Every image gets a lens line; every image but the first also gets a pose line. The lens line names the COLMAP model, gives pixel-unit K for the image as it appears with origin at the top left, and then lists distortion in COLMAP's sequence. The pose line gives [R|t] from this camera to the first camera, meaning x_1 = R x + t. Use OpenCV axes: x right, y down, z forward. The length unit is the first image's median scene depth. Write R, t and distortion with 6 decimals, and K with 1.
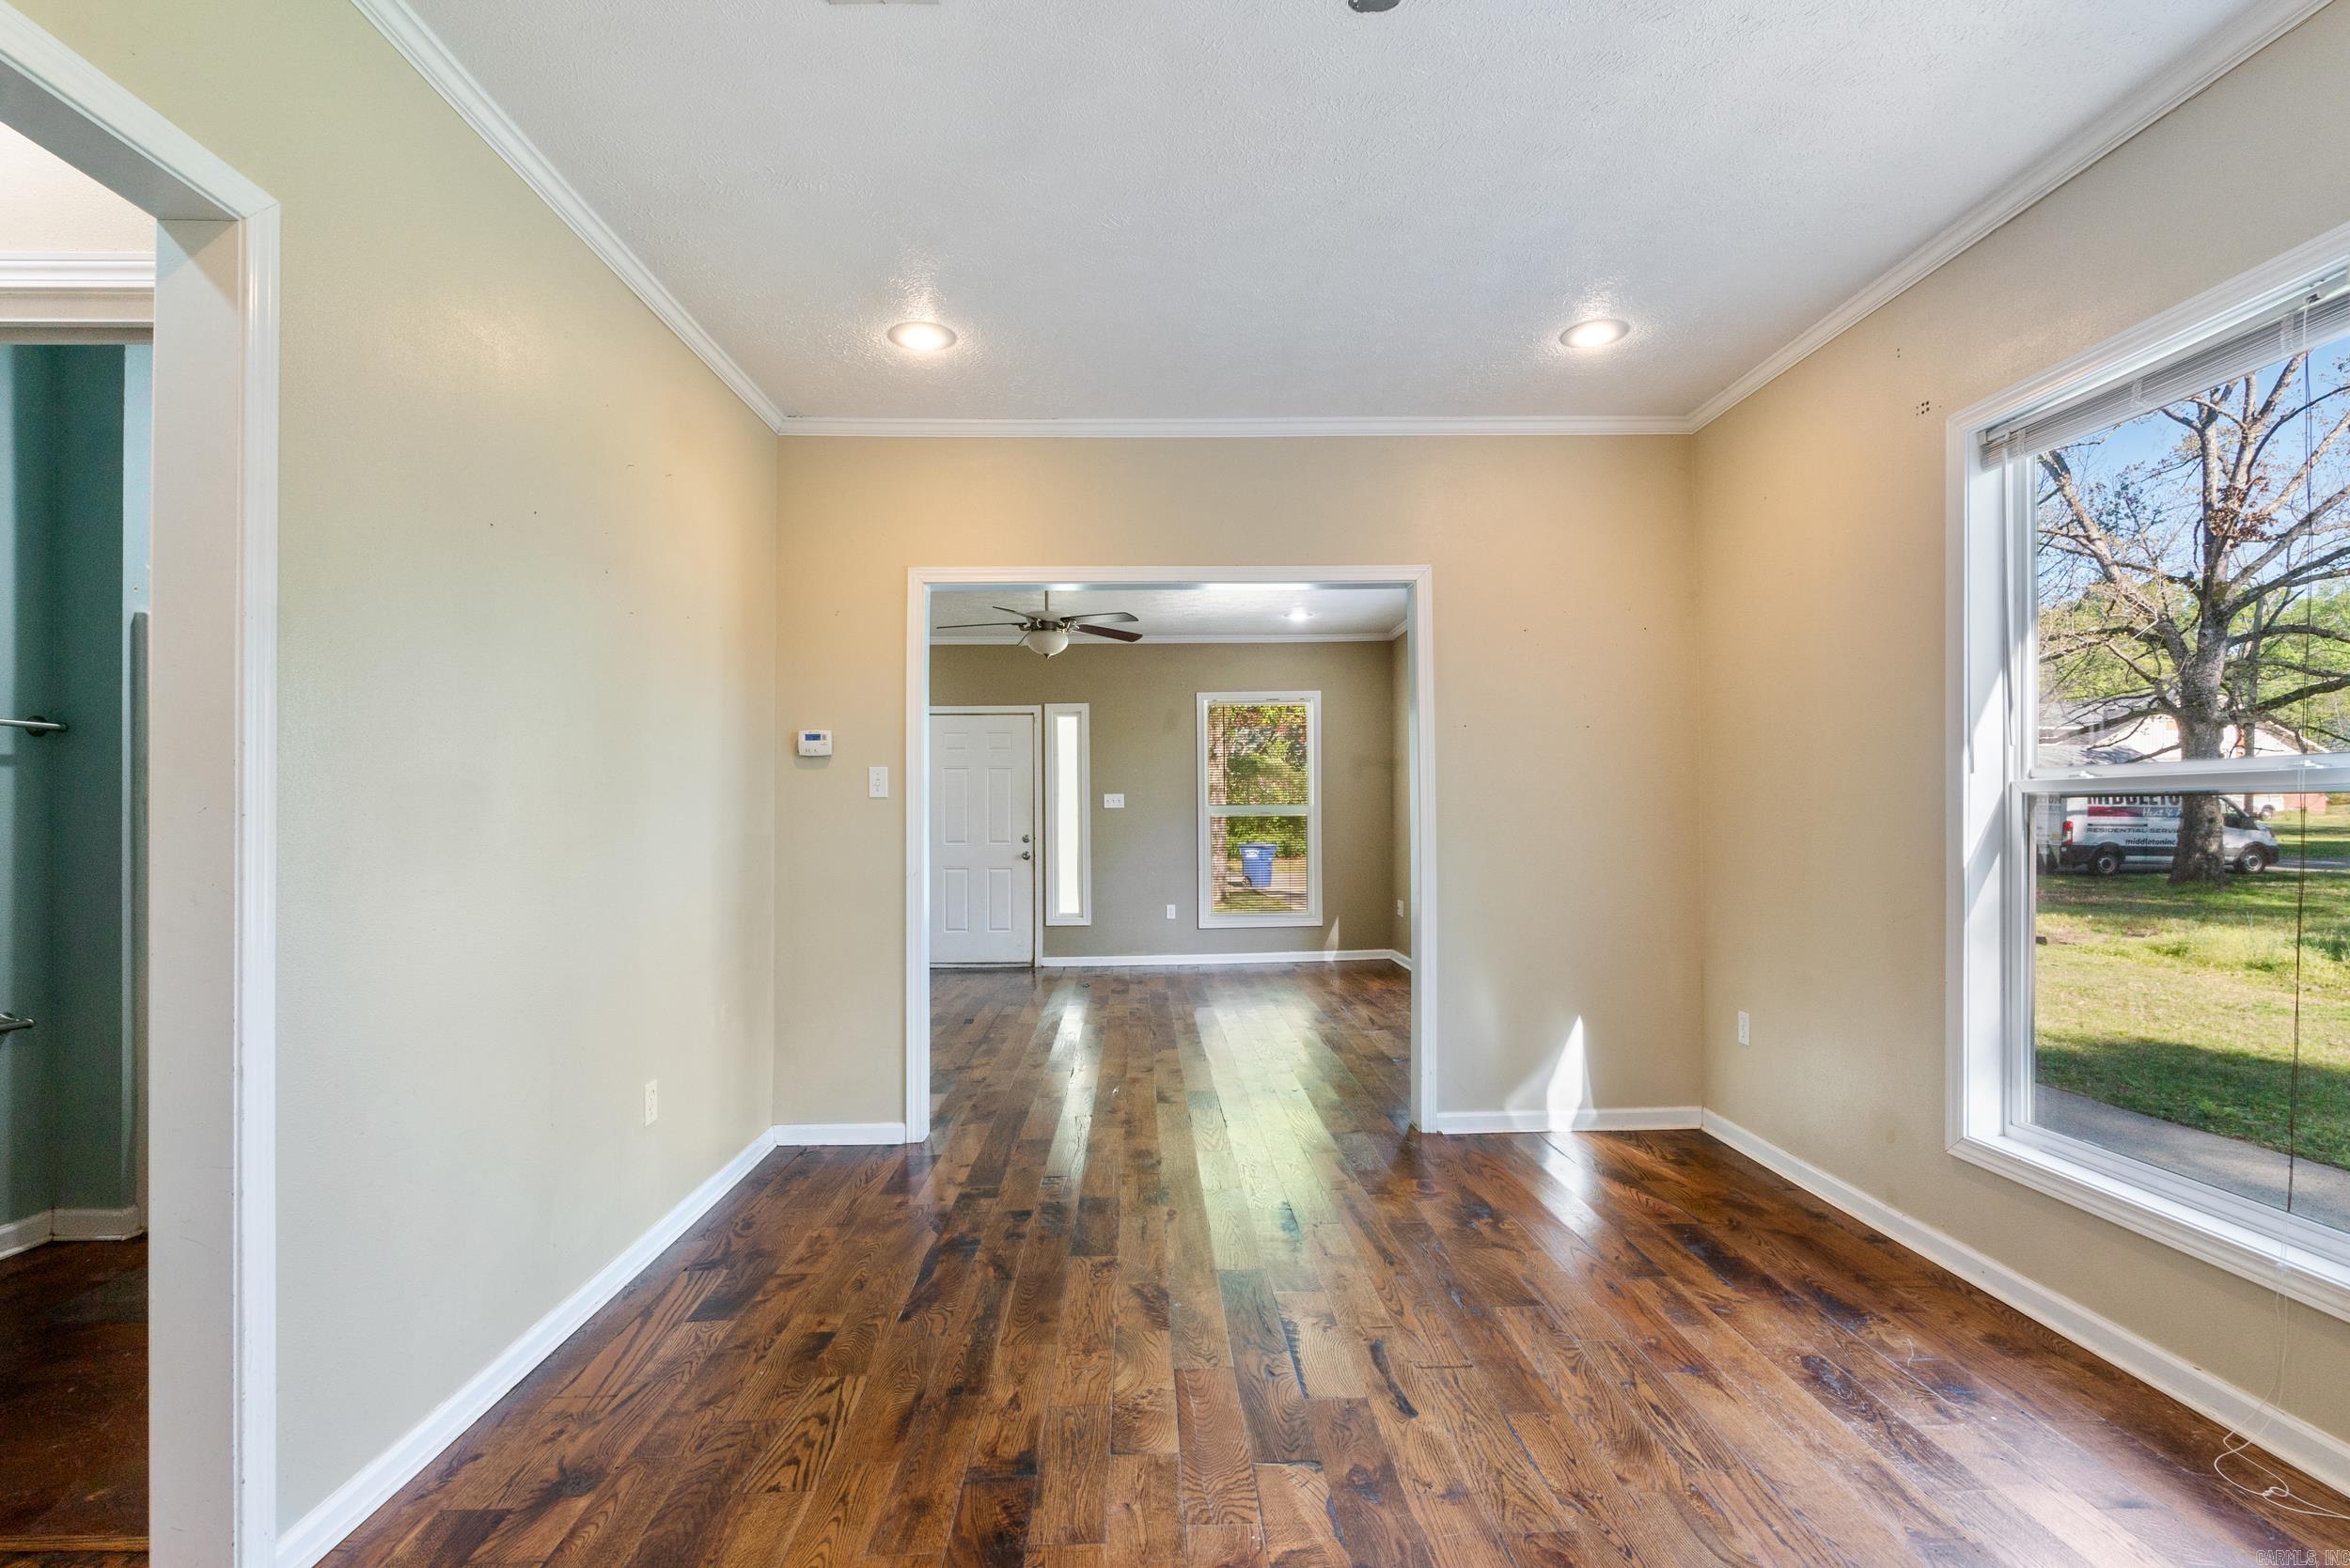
lens RADIAL K [[1092.3, 0, 1178.3], [0, 1092.3, 804.8], [0, 0, 1]] dist [-0.009309, 0.001972]
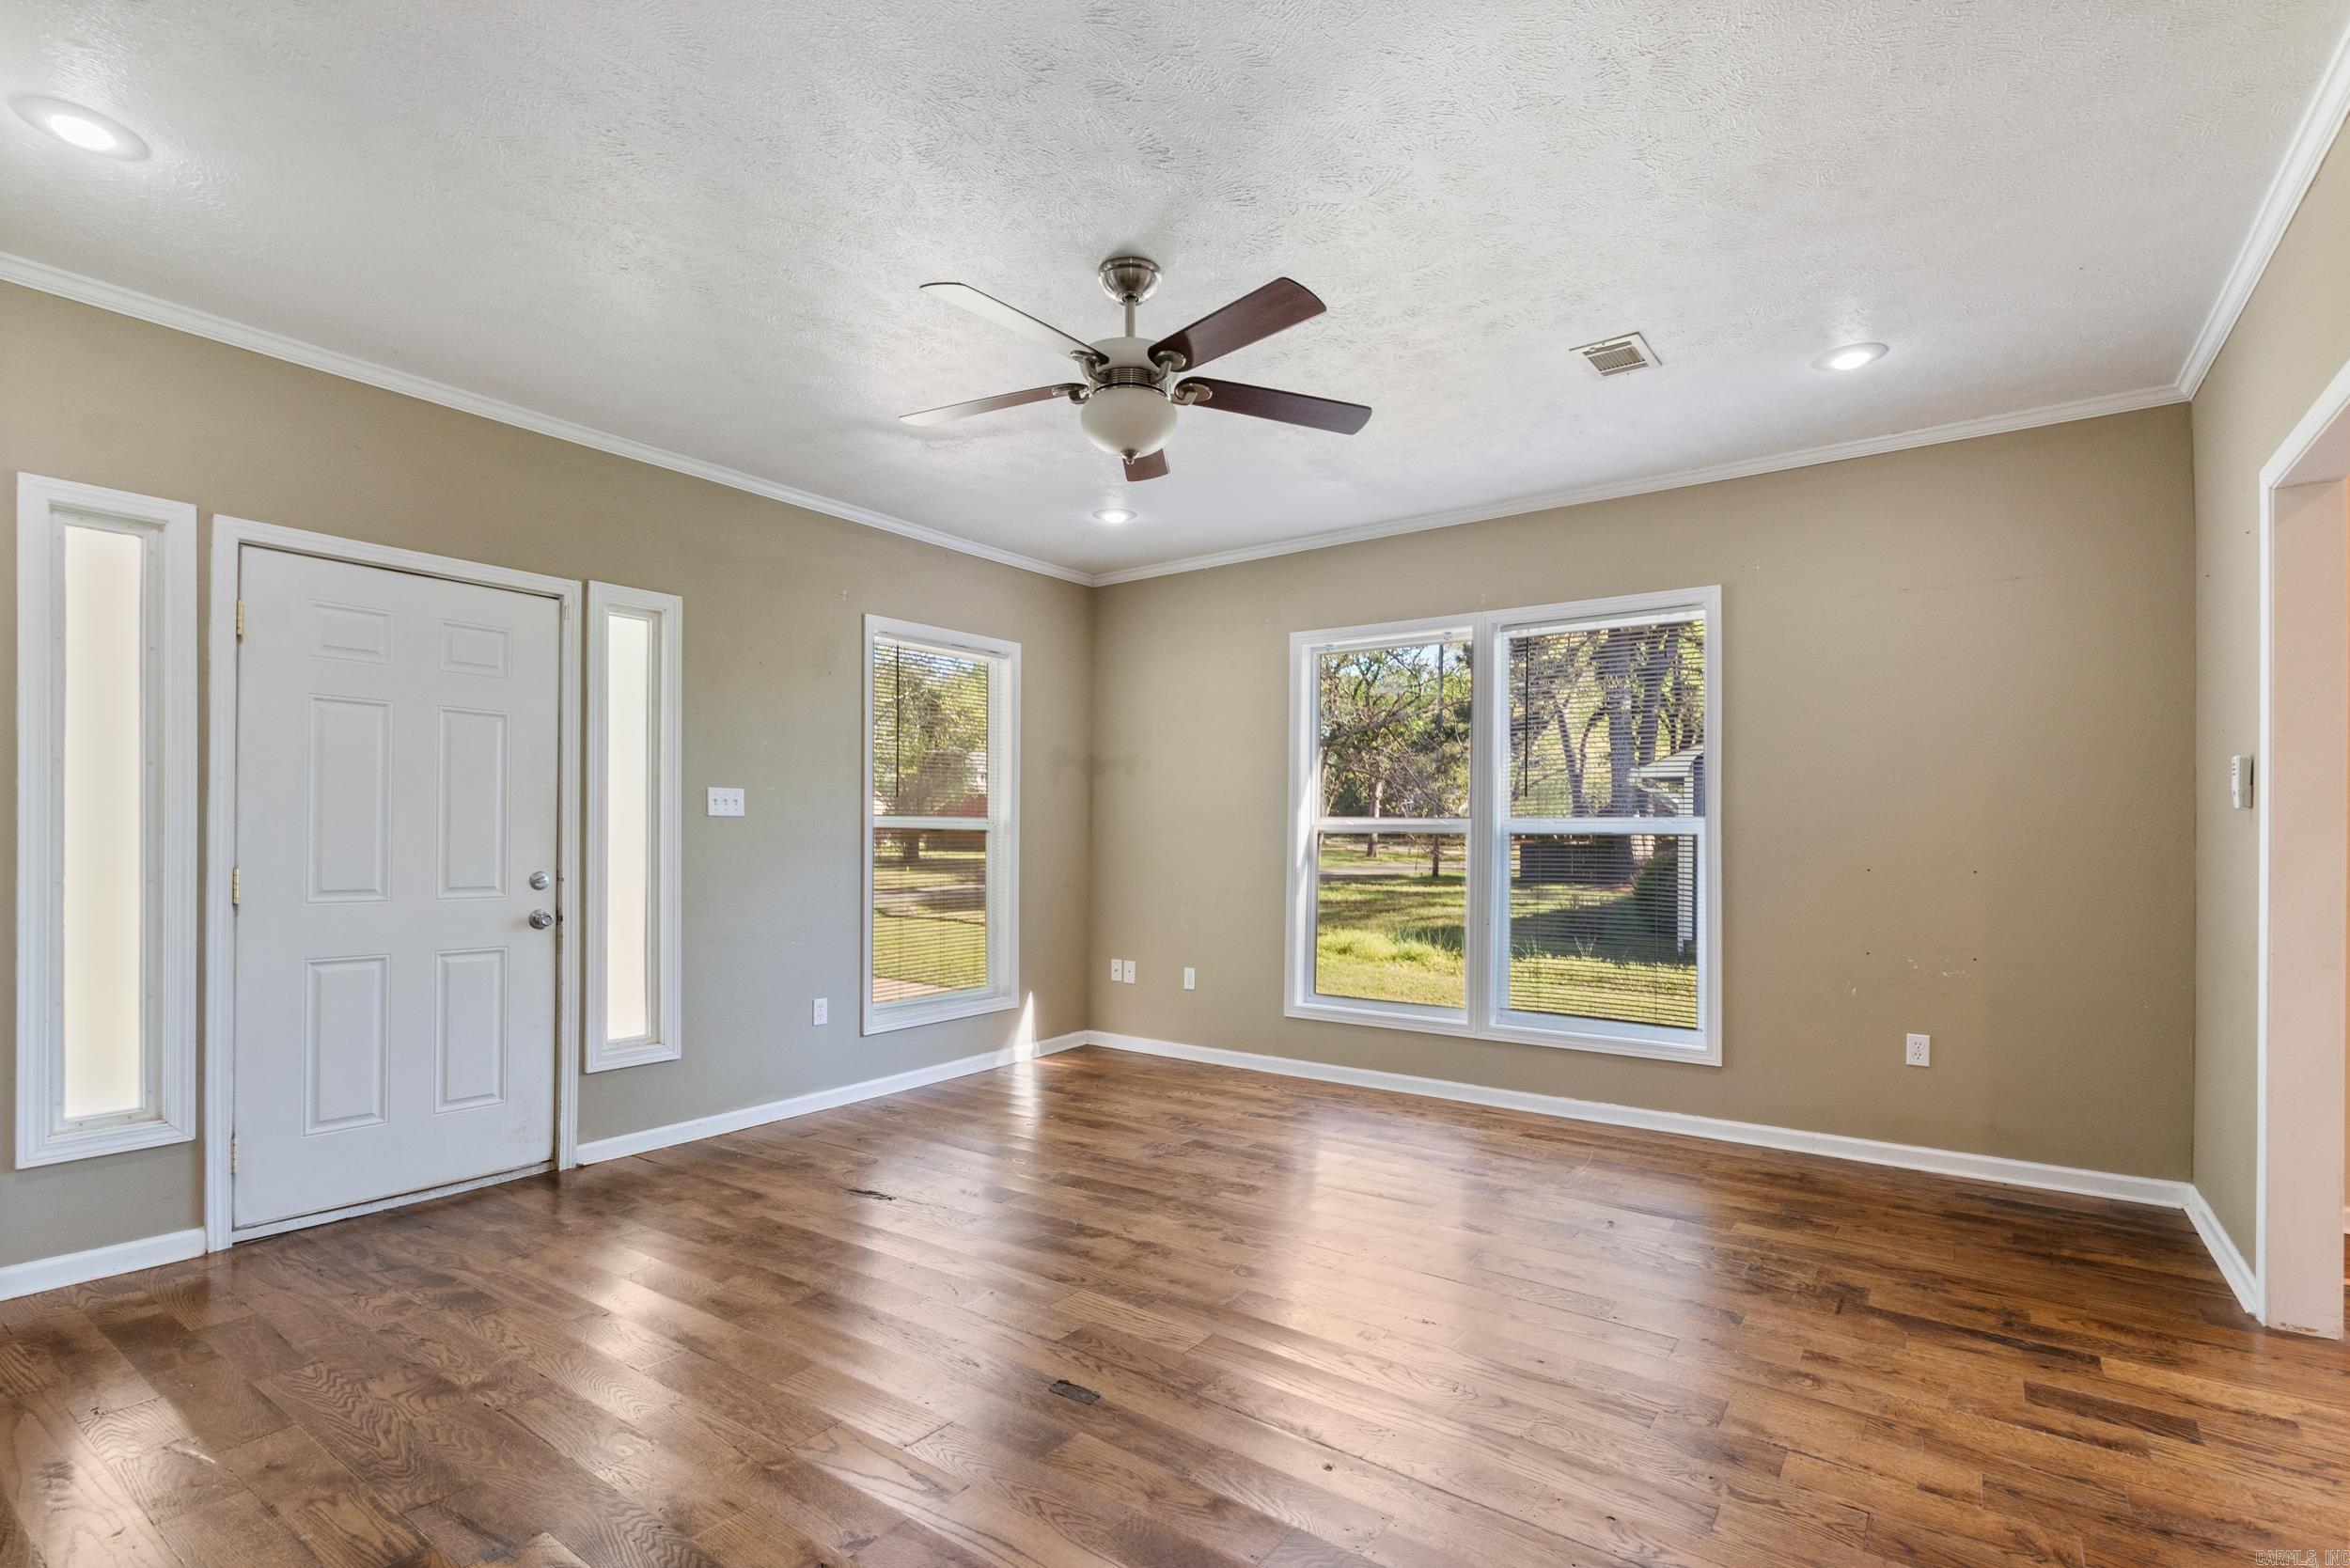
lens RADIAL K [[1092.3, 0, 1175.1], [0, 1092.3, 836.4], [0, 0, 1]] dist [-0.009309, 0.001972]
pose [[0.618154, 0.011628, 0.785971, -1.103199], [-0.019571, 0.999808, 0.000601, 0.027133], [-0.785814, -0.015753, 0.618263, 1.810168]]
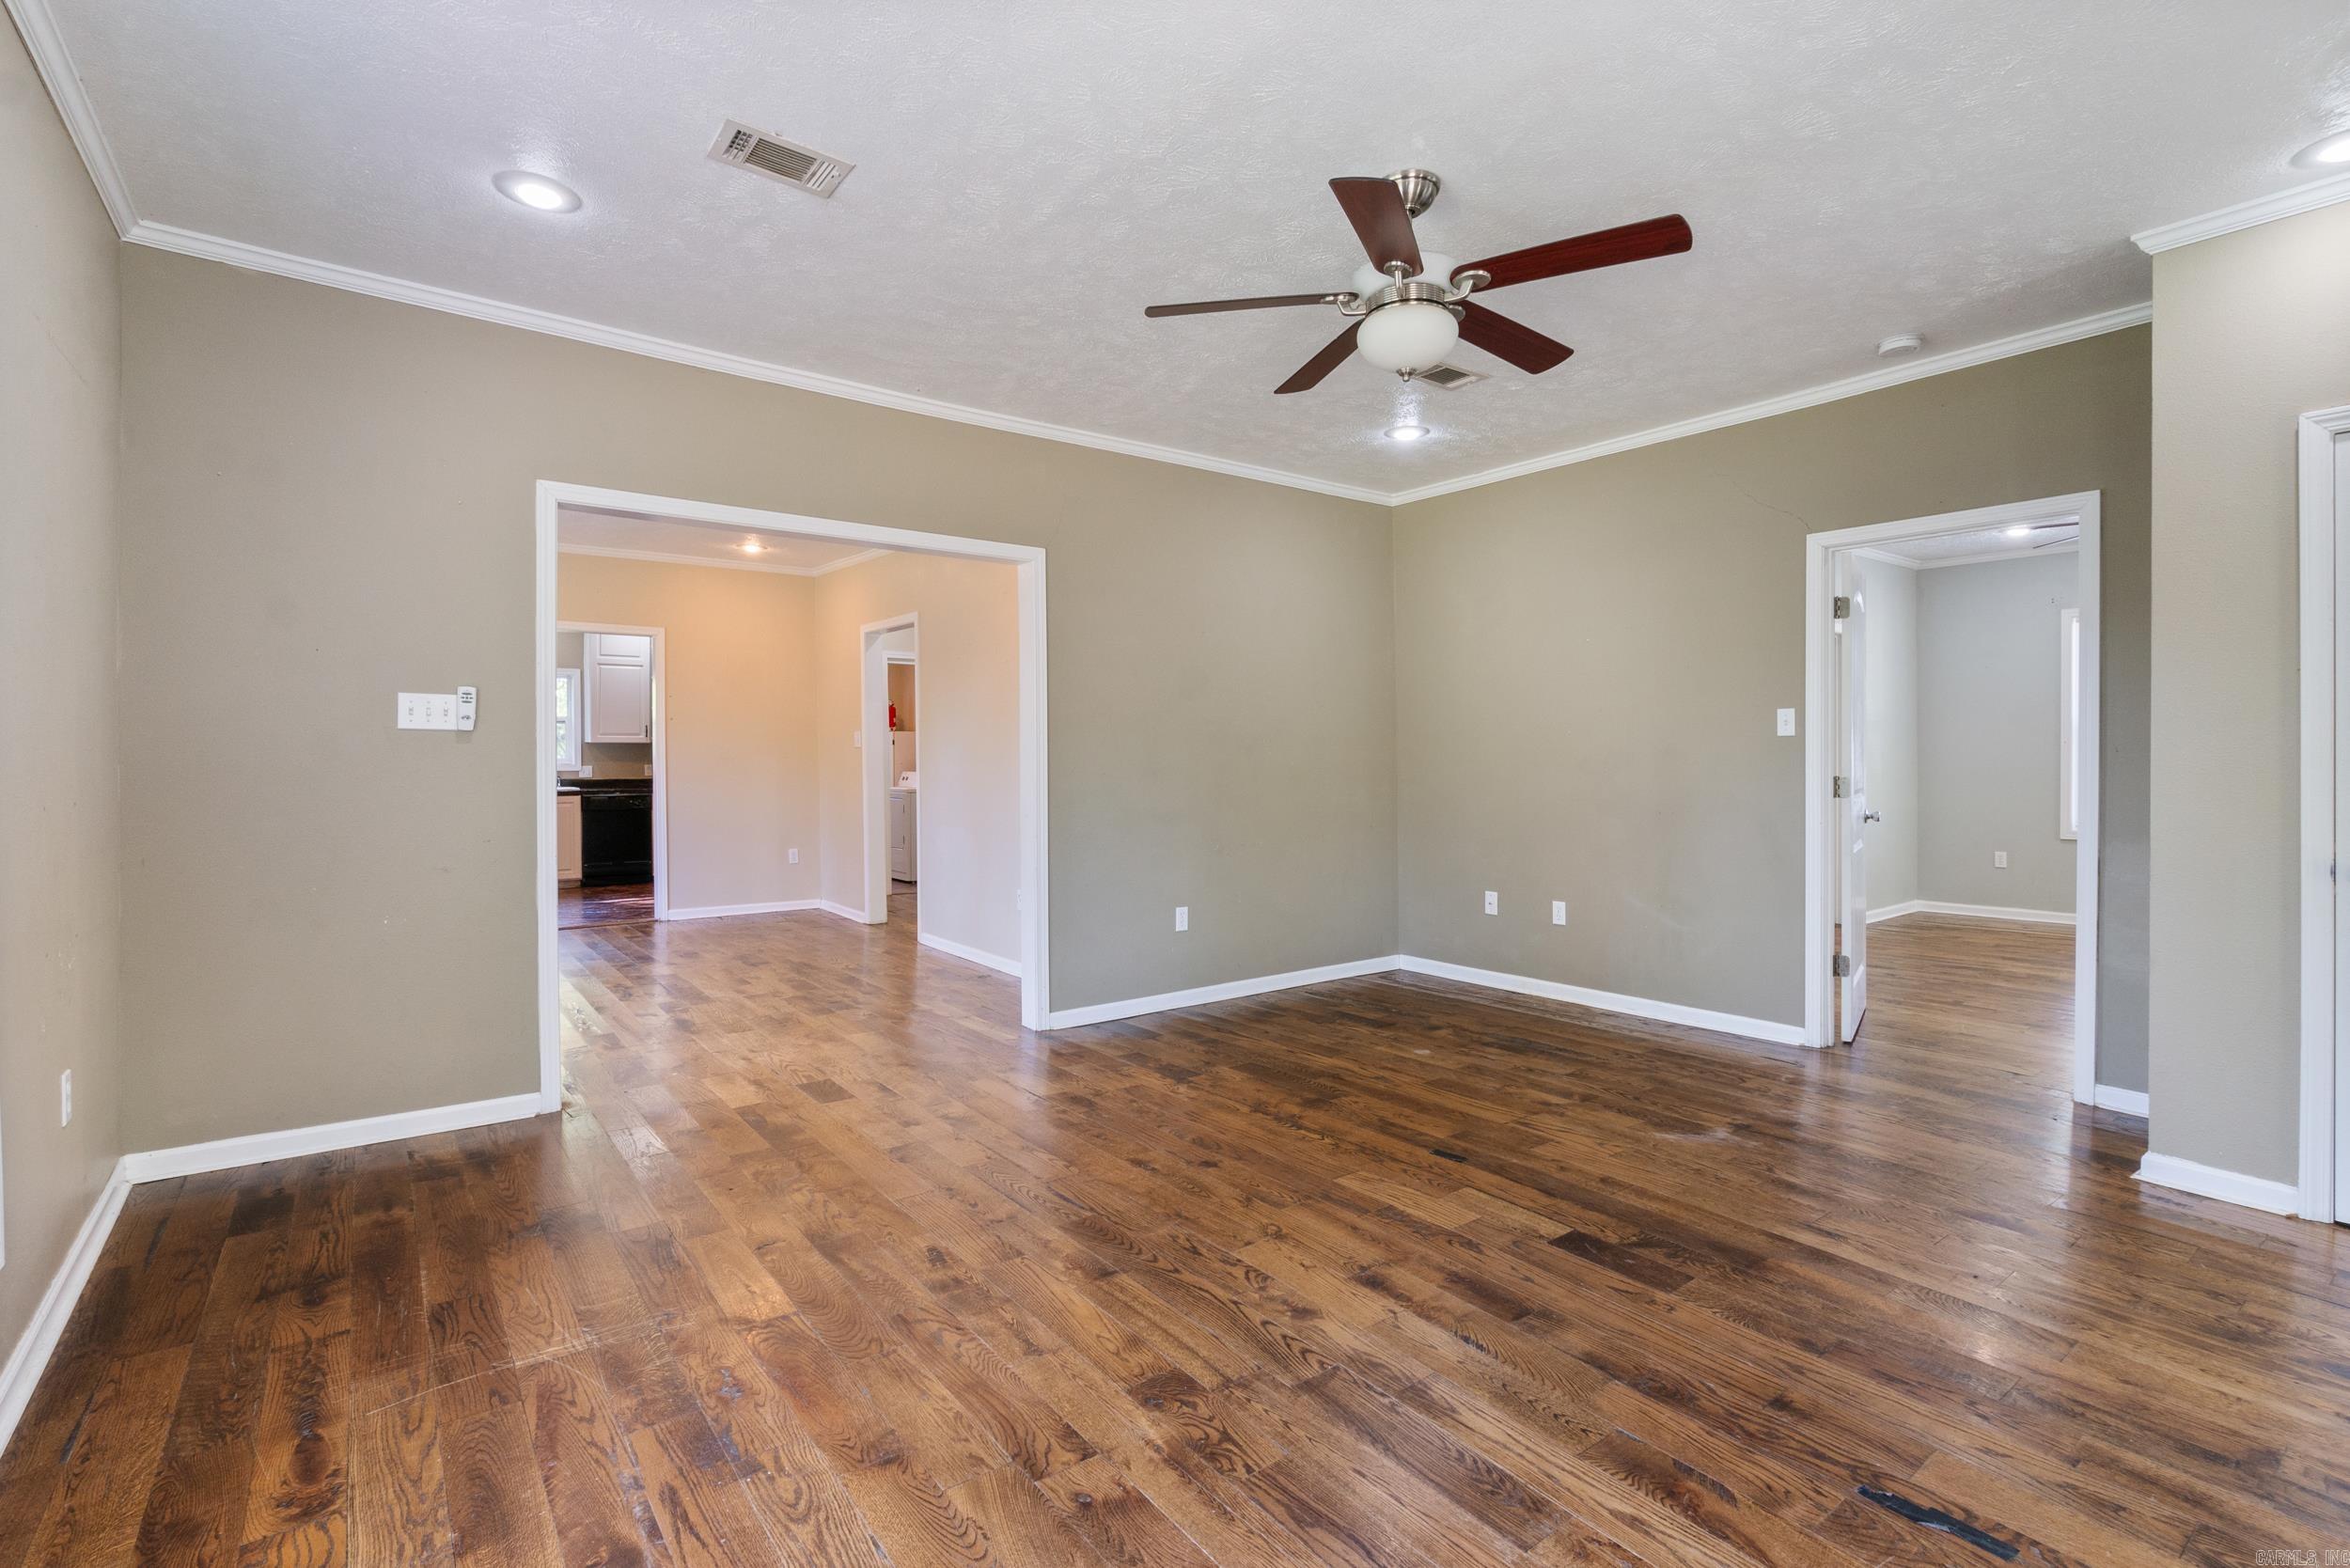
lens RADIAL K [[1092.3, 0, 1170.0], [0, 1092.3, 758.9], [0, 0, 1]] dist [-0.009309, 0.001972]
pose [[-0.822643, 0.004419, -0.568541, 0.506377], [0.010914, 0.999908, -0.008020, 0.034247], [0.568454, -0.012803, -0.822616, 3.254732]]
